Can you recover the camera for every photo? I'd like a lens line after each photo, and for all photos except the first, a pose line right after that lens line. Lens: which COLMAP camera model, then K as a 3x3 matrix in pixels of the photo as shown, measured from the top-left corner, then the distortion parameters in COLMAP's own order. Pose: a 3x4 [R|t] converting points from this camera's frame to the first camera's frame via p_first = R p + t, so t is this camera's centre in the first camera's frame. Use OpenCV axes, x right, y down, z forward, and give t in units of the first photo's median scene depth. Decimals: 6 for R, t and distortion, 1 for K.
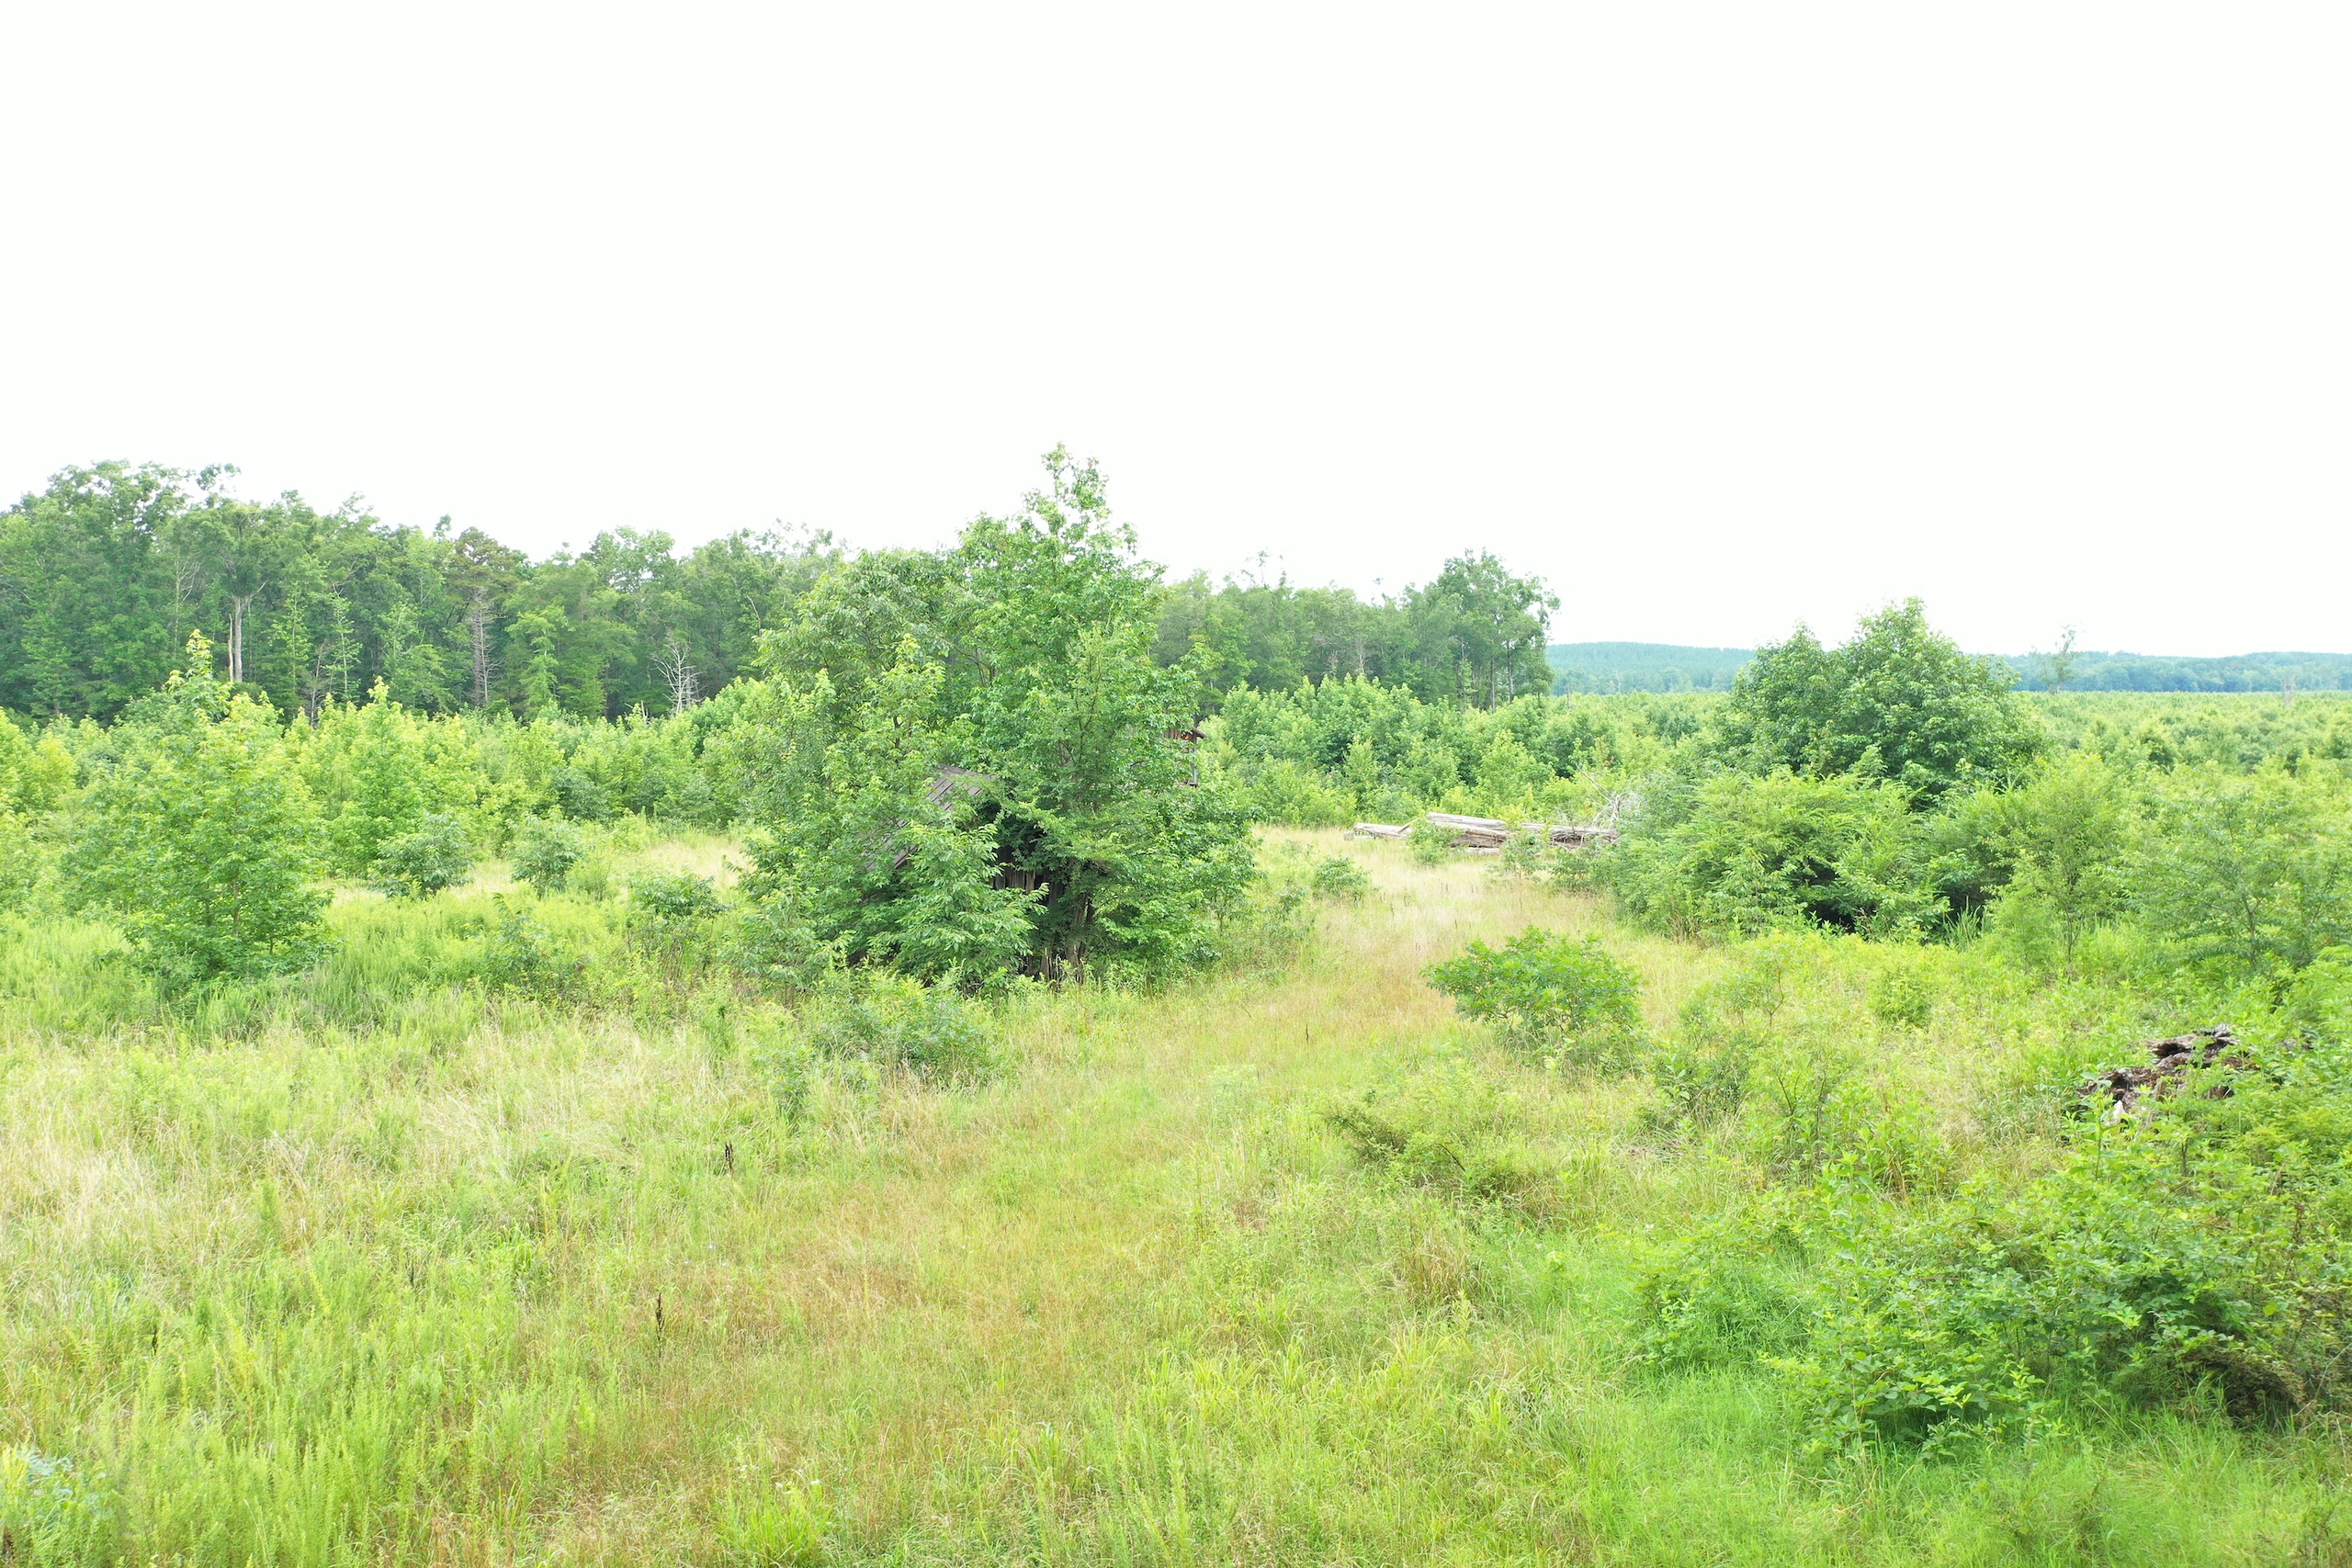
lens RADIAL K [[1847.1, 0, 1172.8], [0, 1847.1, 778.3], [0, 0, 1]] dist [-0.003452, 0.000765]
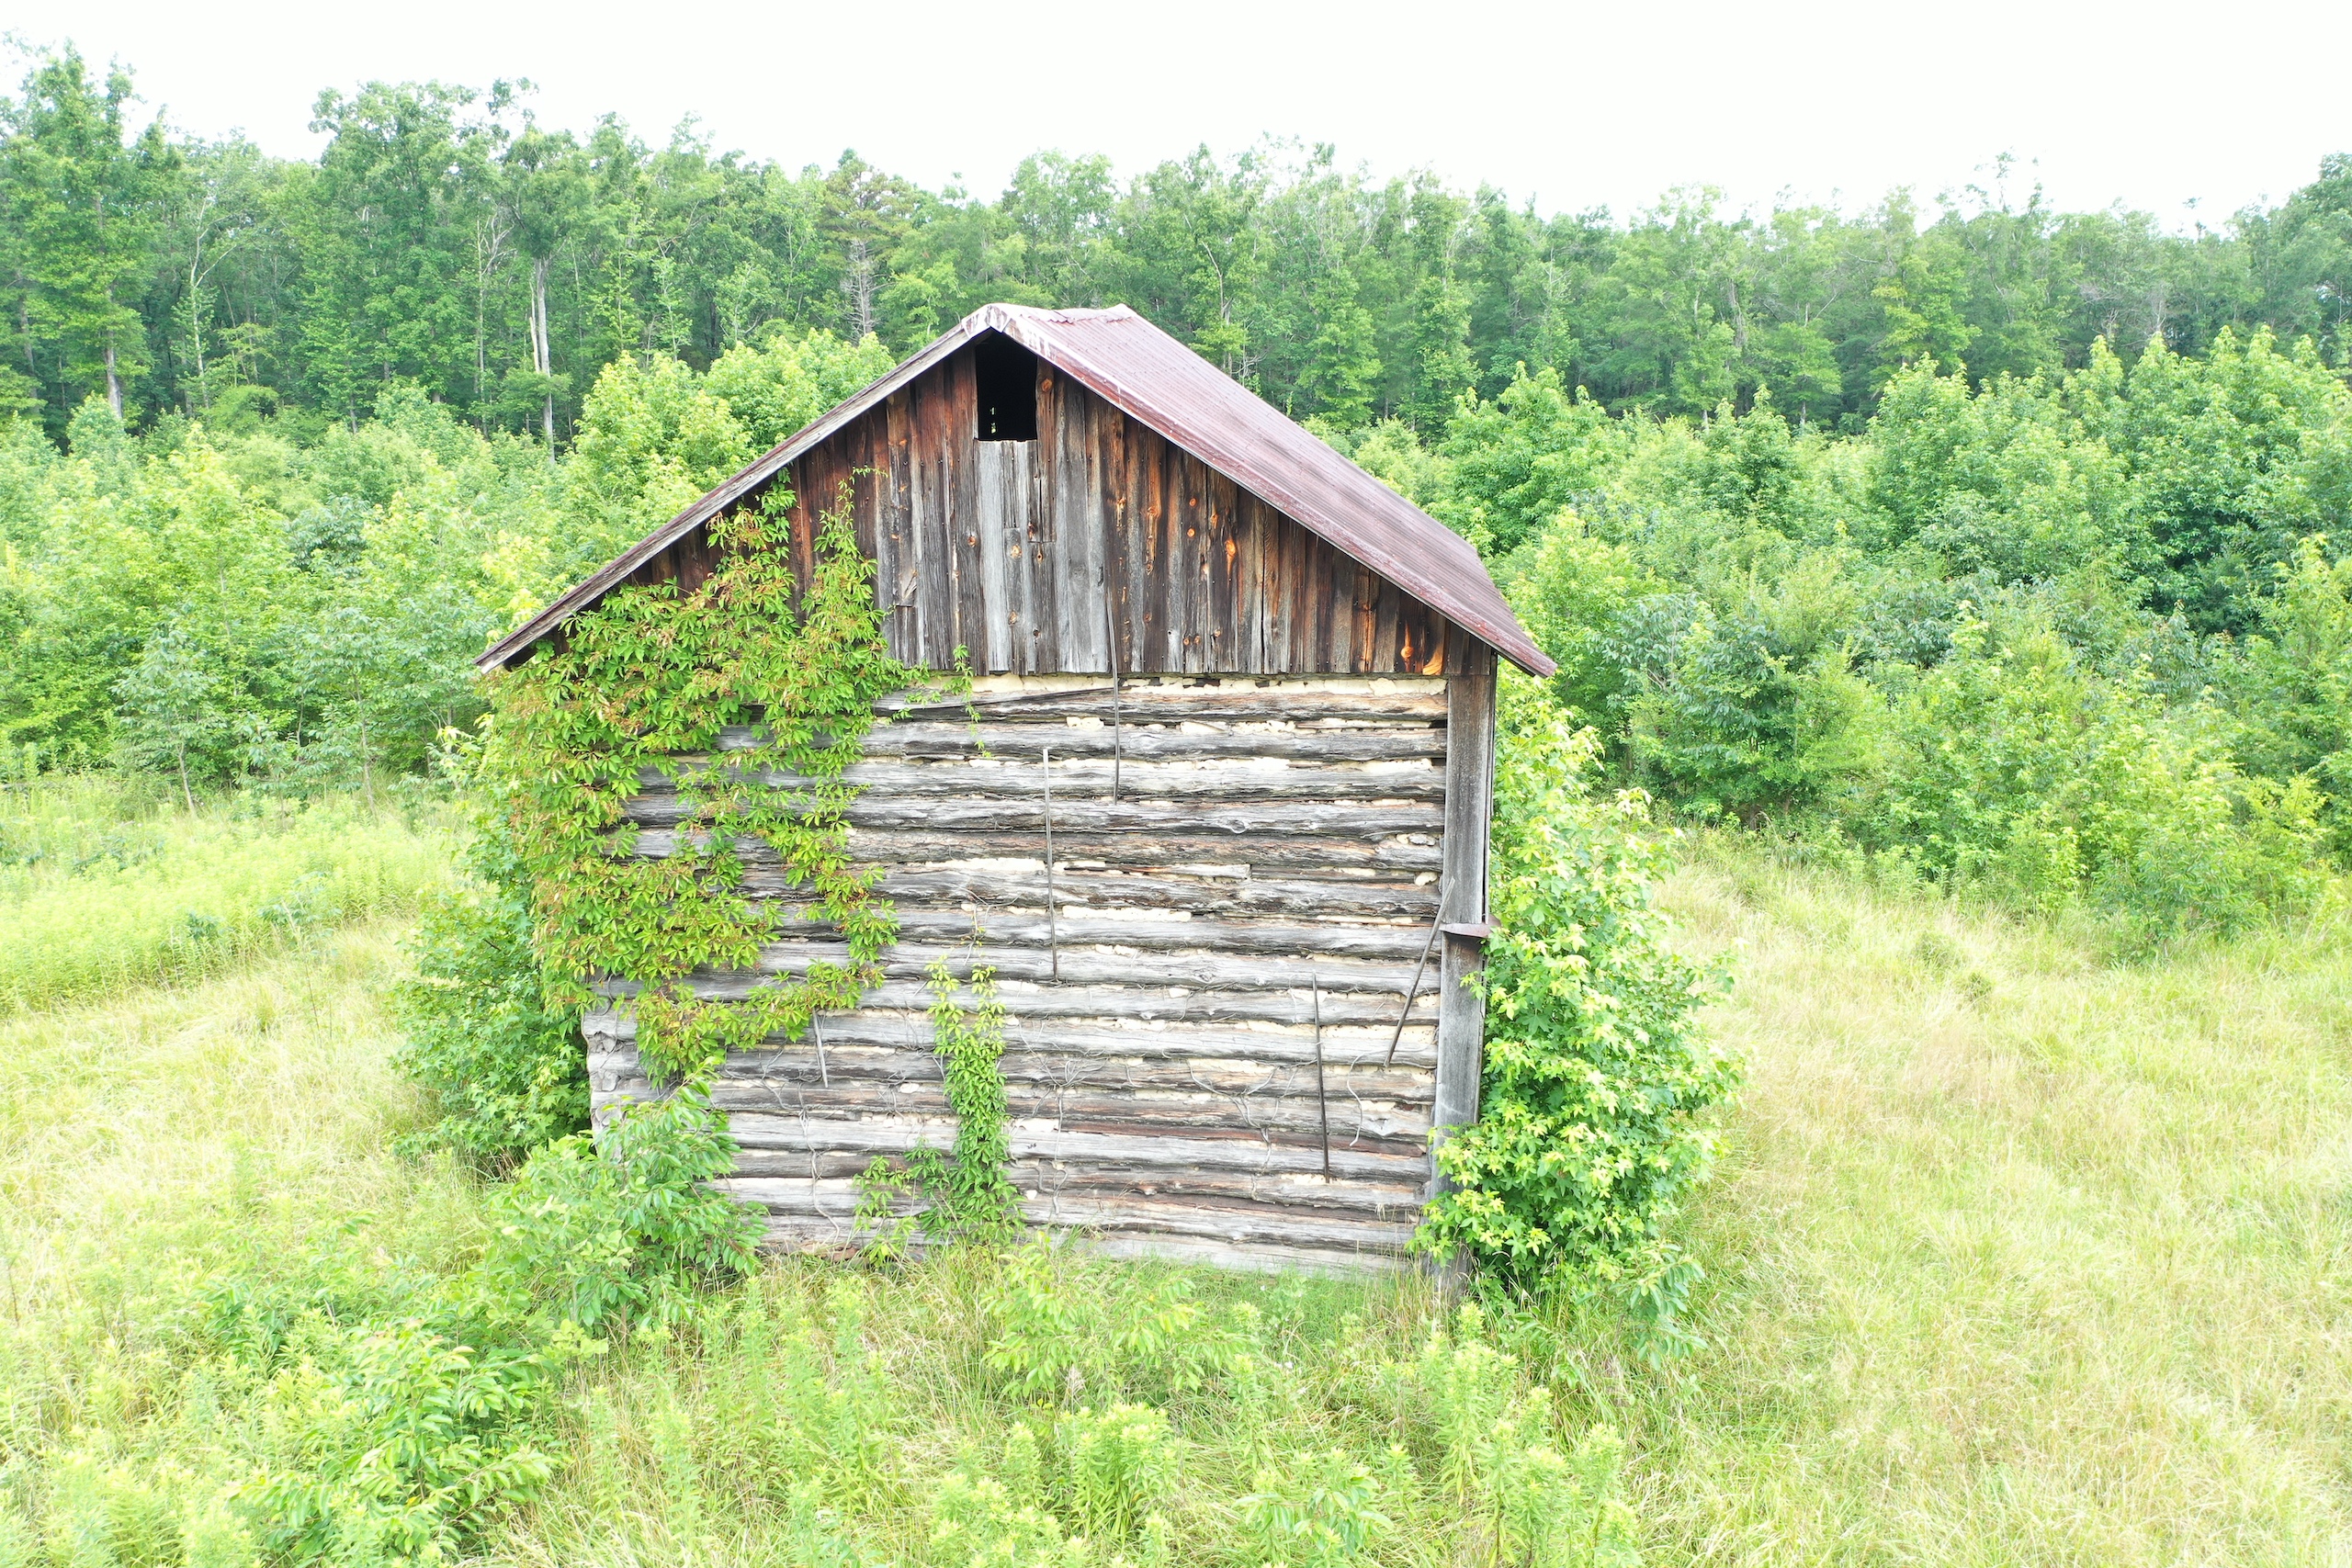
lens RADIAL K [[1847.1, 0, 1174.2], [0, 1847.1, 777.3], [0, 0, 1]] dist [-0.003452, 0.000765]
pose [[0.935993, 0.067471, -0.345491, 0.030644], [-0.009354, 0.985880, 0.167191, -0.027590], [0.351893, -0.153258, 0.923408, 0.571968]]
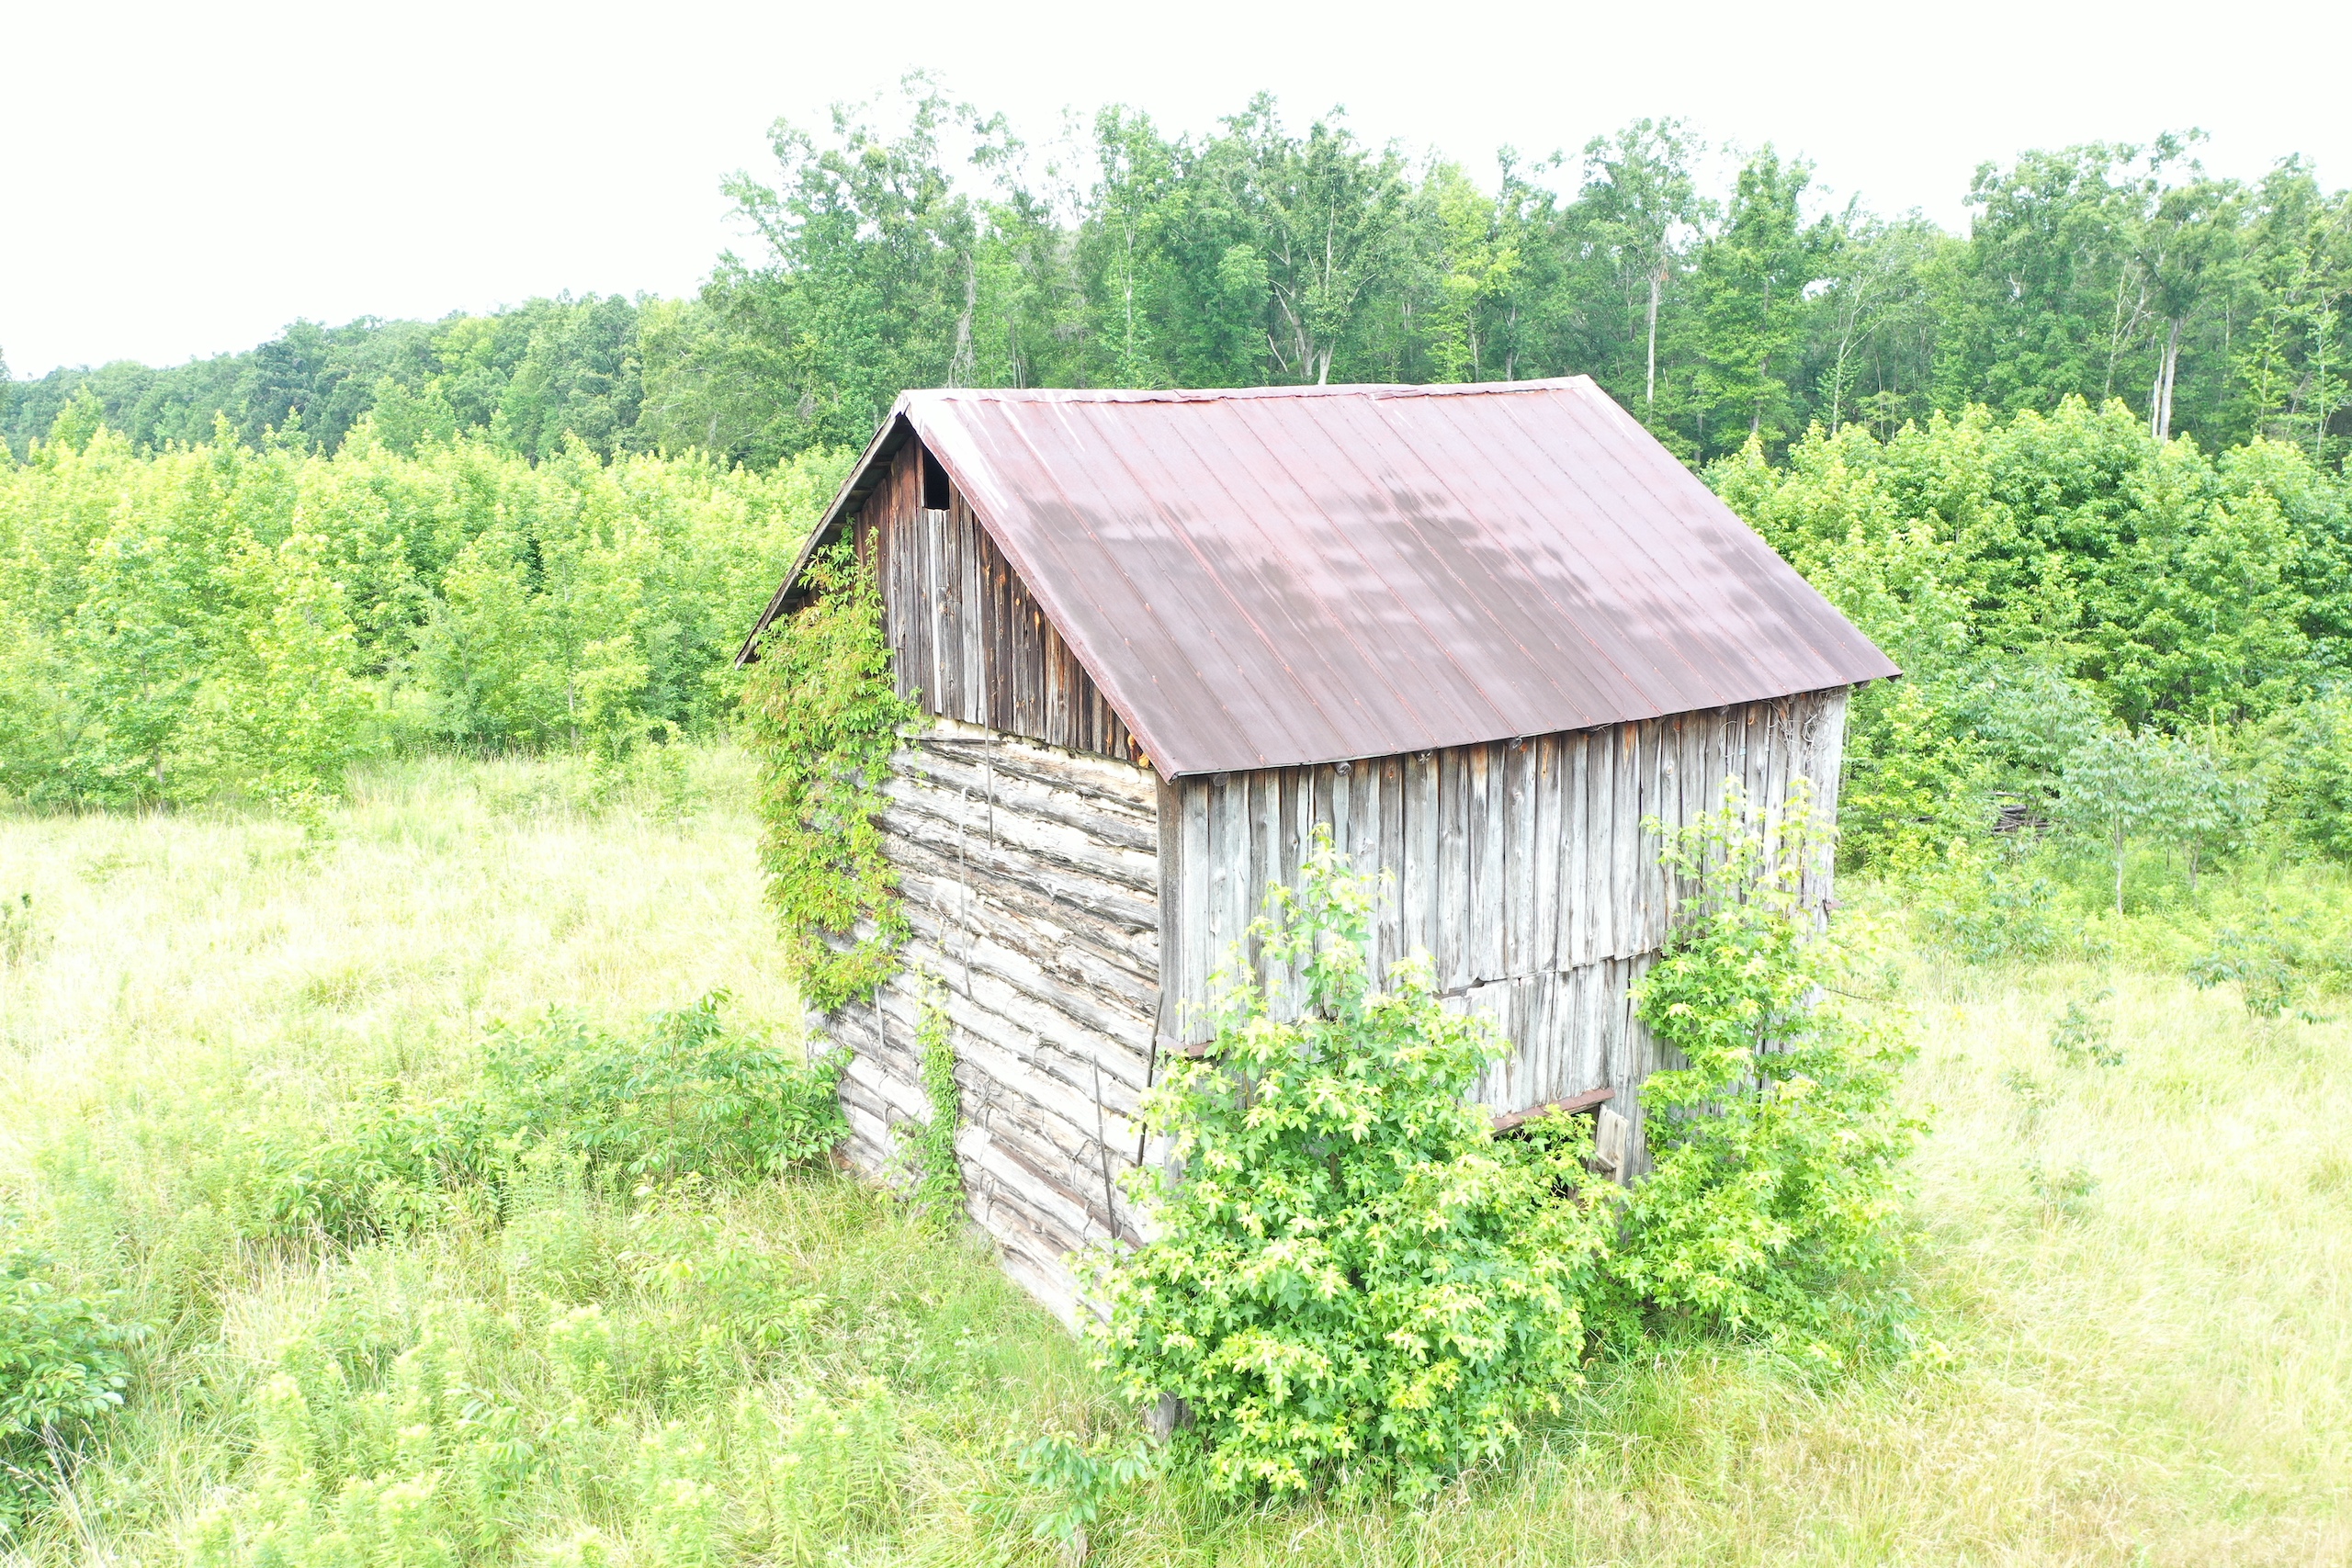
lens RADIAL K [[1847.1, 0, 1174.8], [0, 1847.1, 776.3], [0, 0, 1]] dist [-0.003452, 0.000765]
pose [[0.317042, 0.165565, -0.933848, 0.109422], [-0.045883, 0.986169, 0.159264, -0.031926], [0.947301, -0.007645, 0.320254, 0.651553]]
